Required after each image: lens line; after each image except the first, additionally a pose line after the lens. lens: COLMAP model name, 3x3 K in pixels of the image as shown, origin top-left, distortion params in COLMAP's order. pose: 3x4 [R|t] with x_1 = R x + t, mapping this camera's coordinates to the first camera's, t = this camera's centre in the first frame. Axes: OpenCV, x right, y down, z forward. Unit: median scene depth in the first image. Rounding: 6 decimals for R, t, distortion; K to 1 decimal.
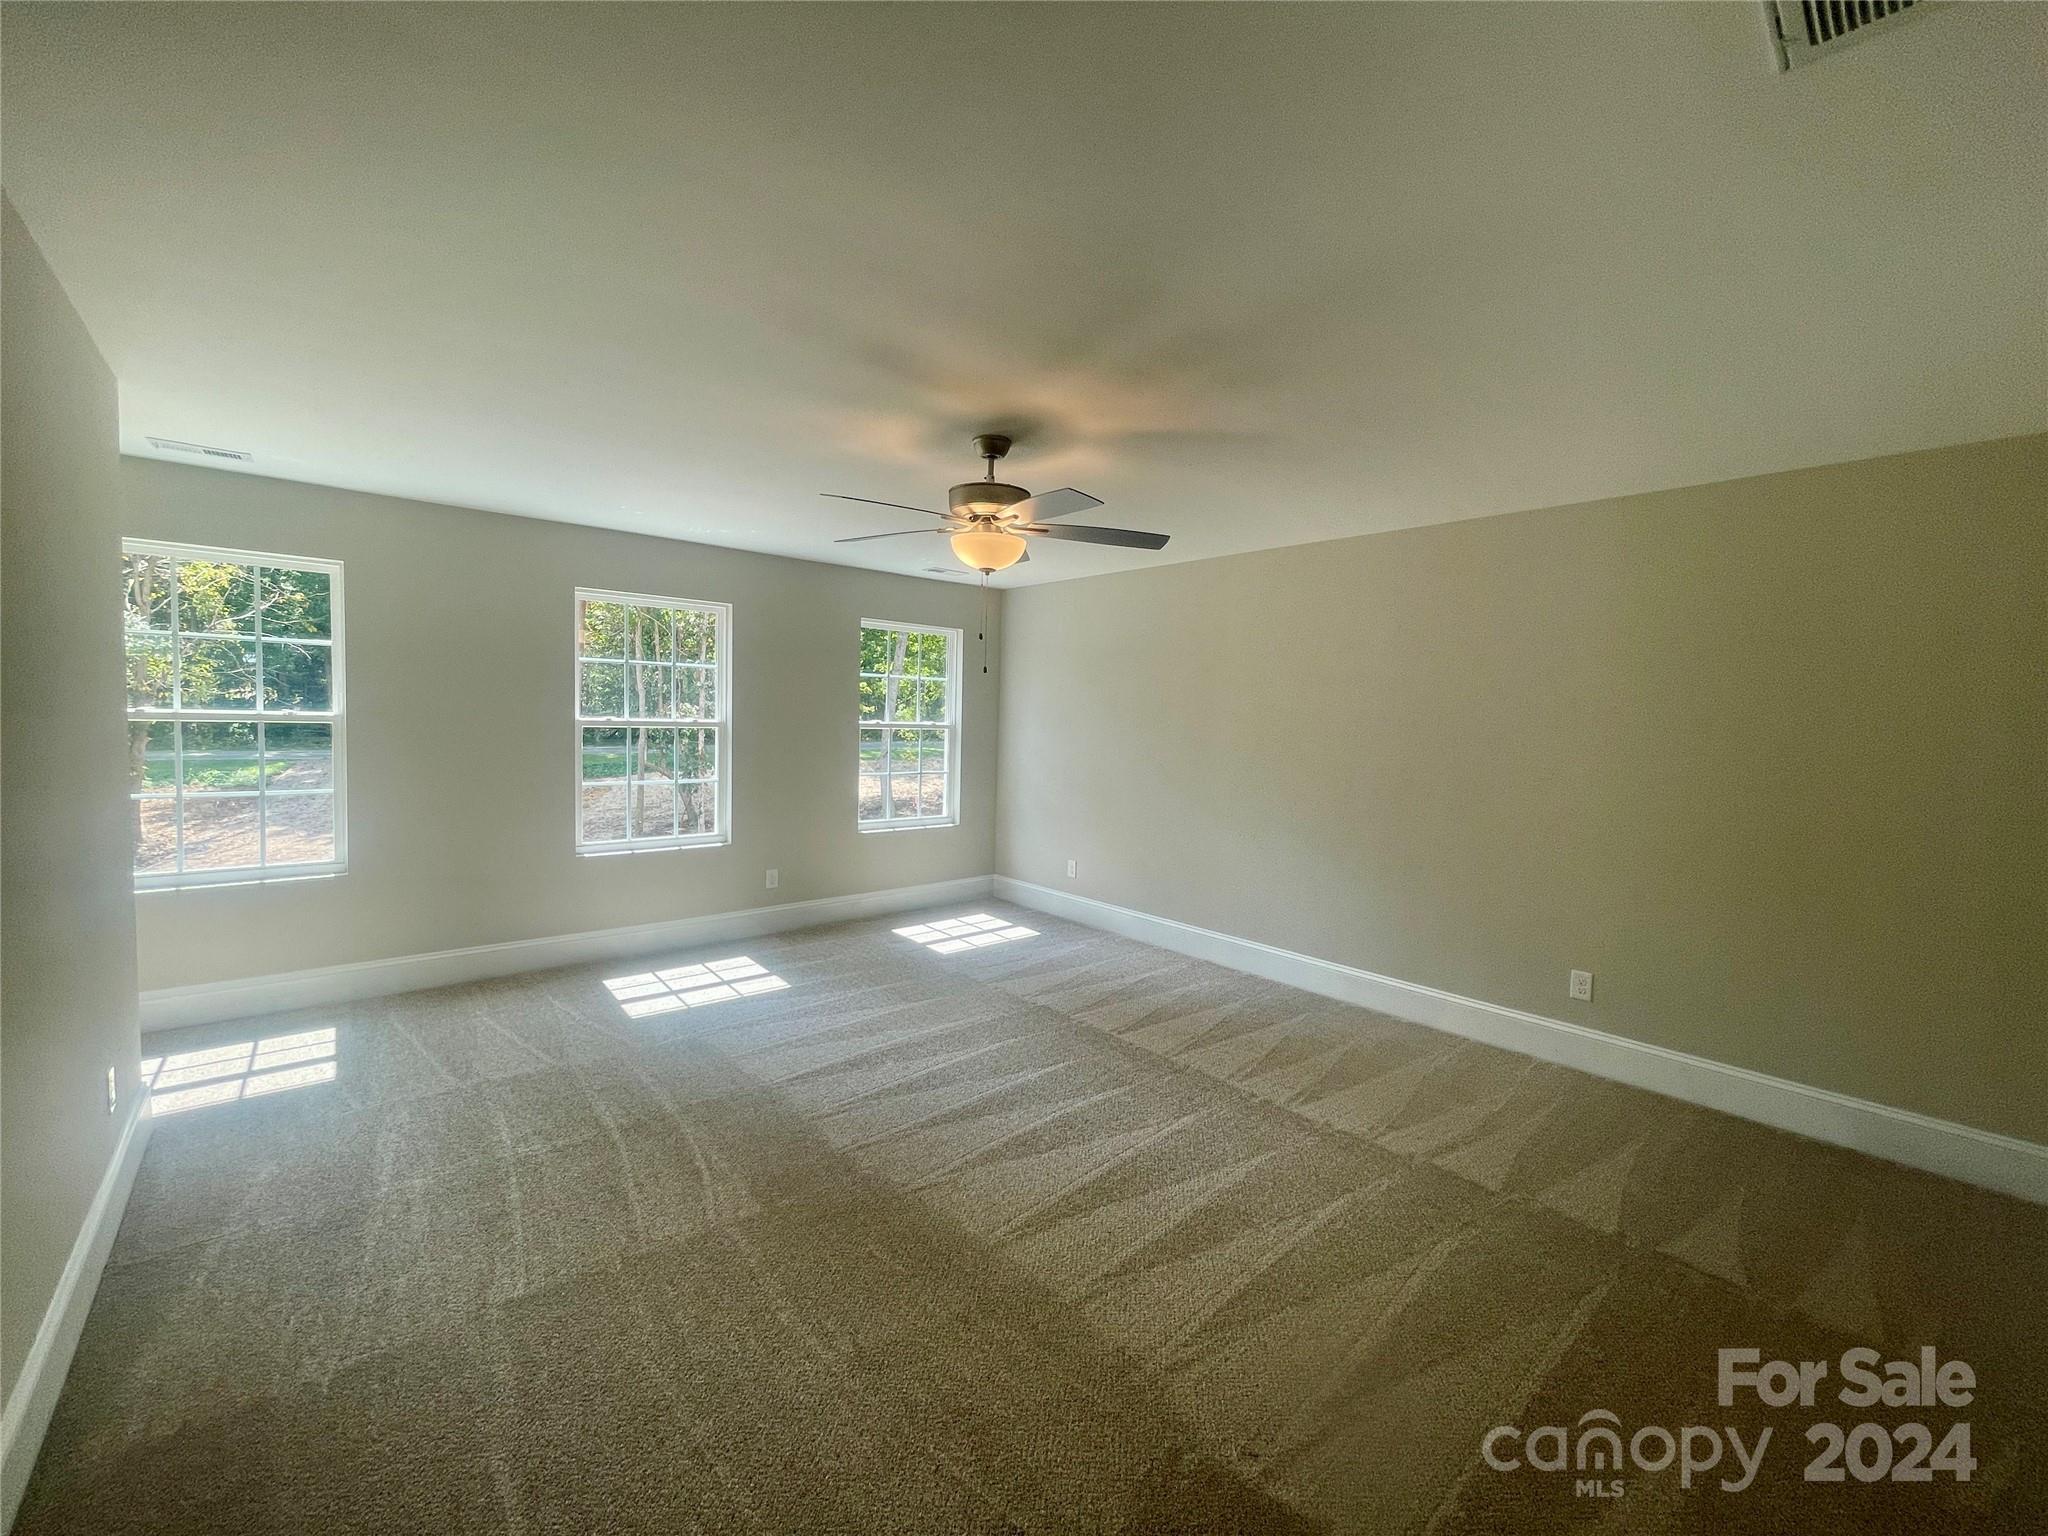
lens RADIAL K [[837.2, 0, 1017.4], [0, 837.2, 759.7], [0, 0, 1]] dist [0.001517, 0.000185]
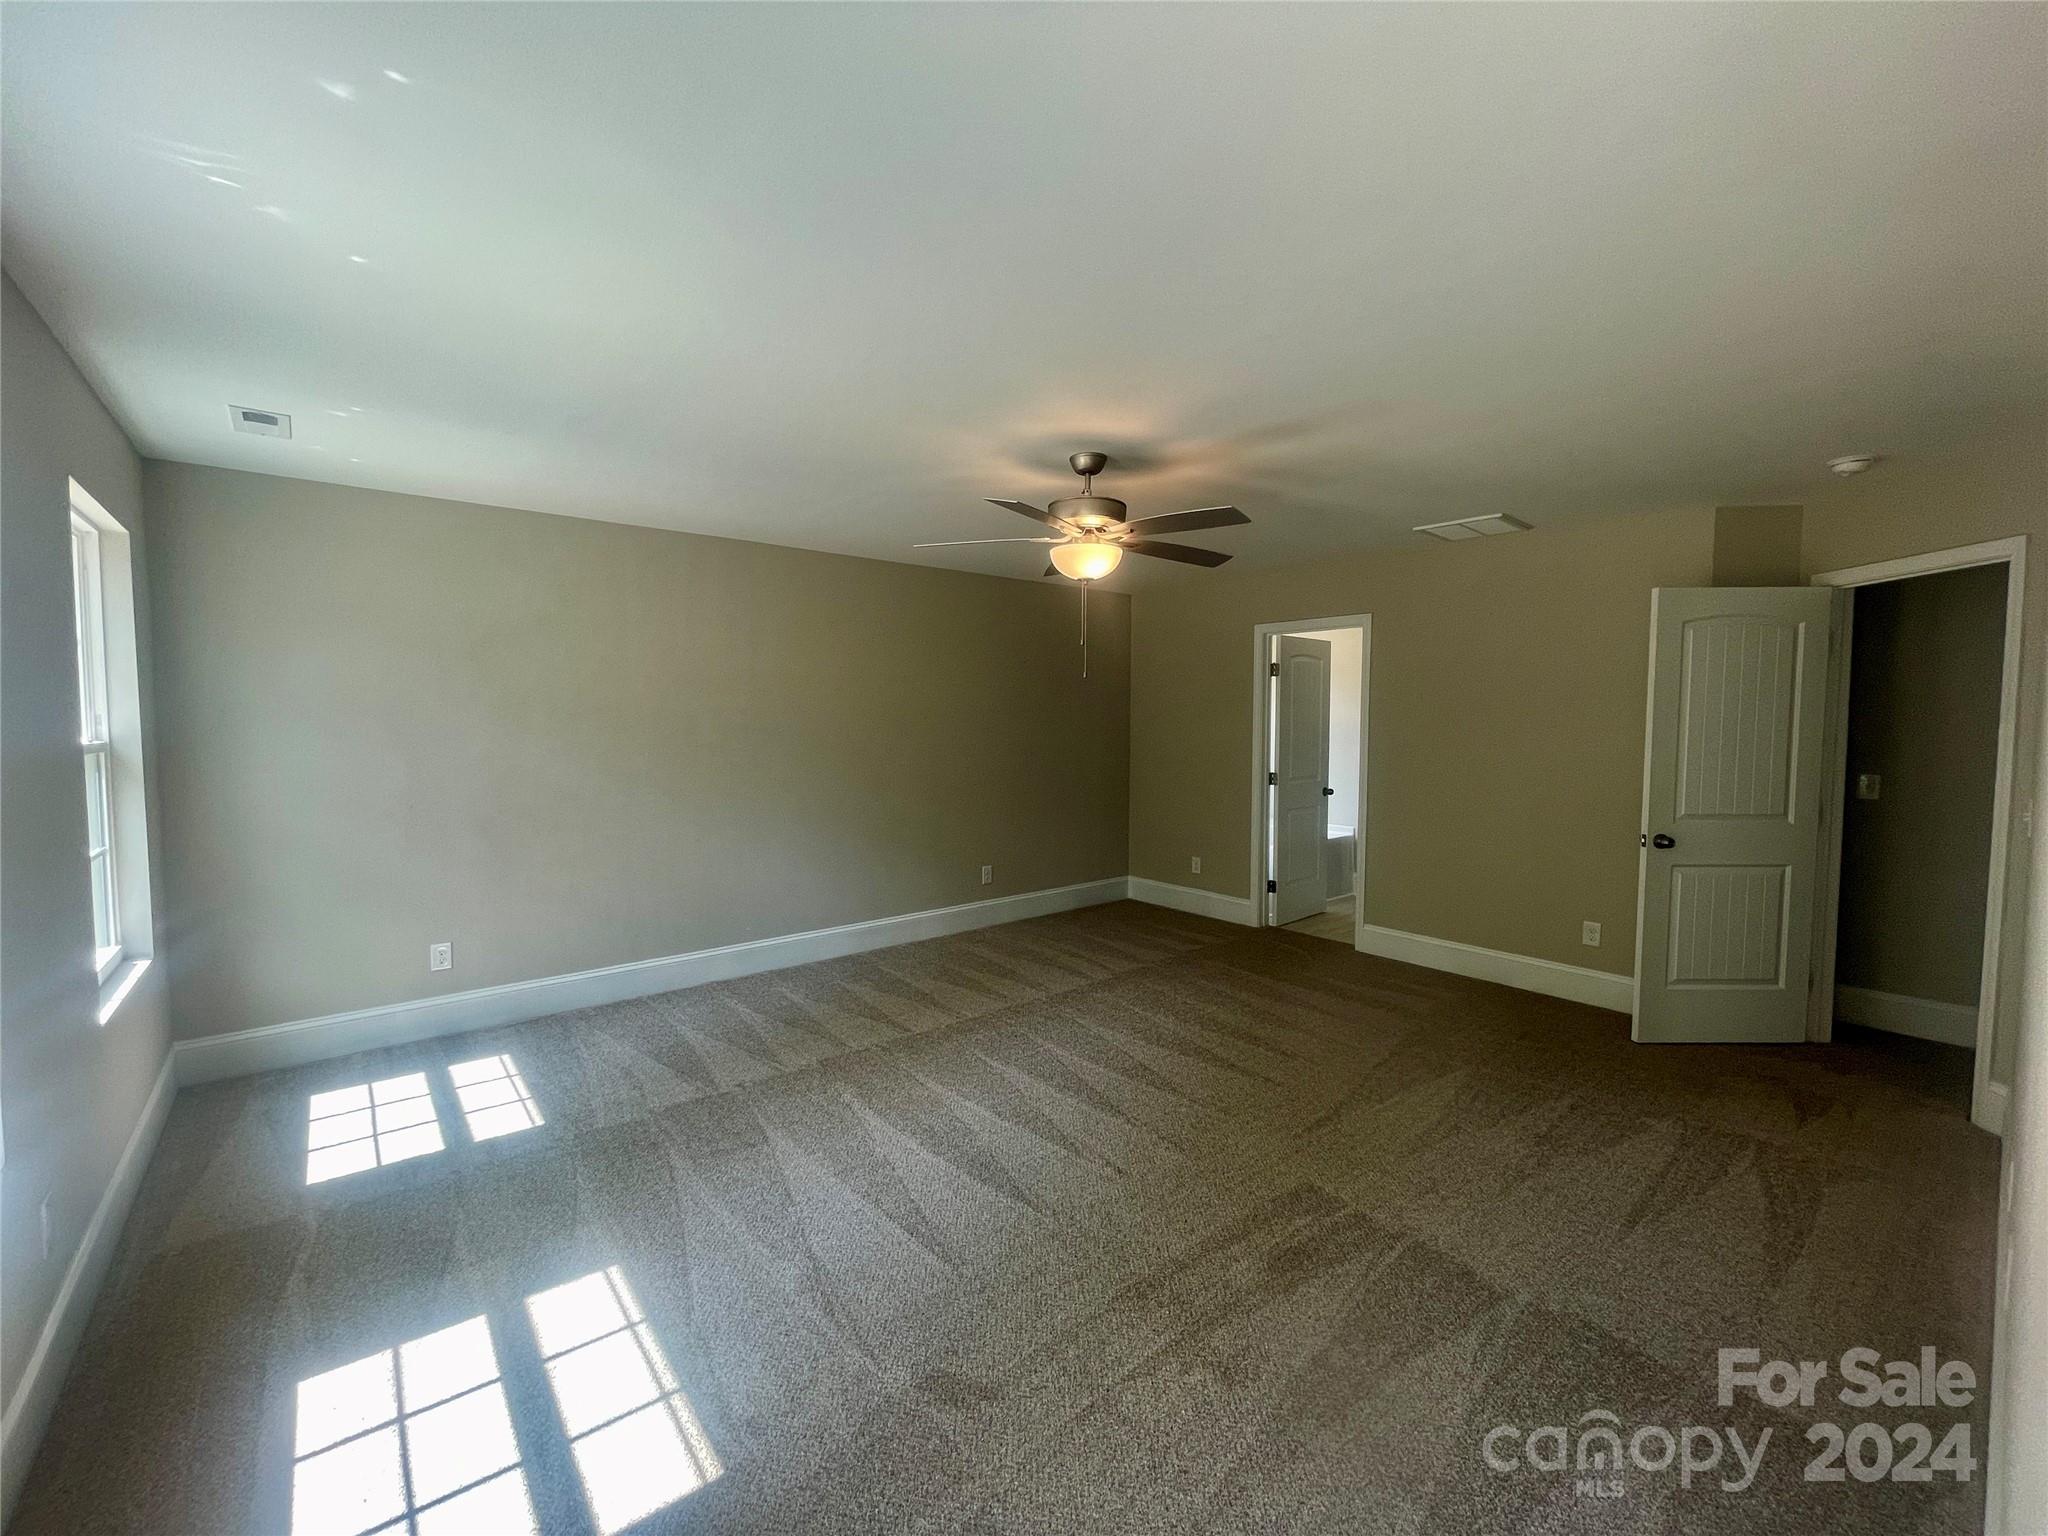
lens RADIAL K [[831.5, 0, 1017.2], [0, 831.5, 762.6], [0, 0, 1]] dist [0.001634, 0.000010]
pose [[0.021102, -0.083915, 0.996249, -0.806822], [0.056652, 0.994971, 0.082607, -0.066356], [-0.998171, 0.054696, 0.025749, 0.793636]]
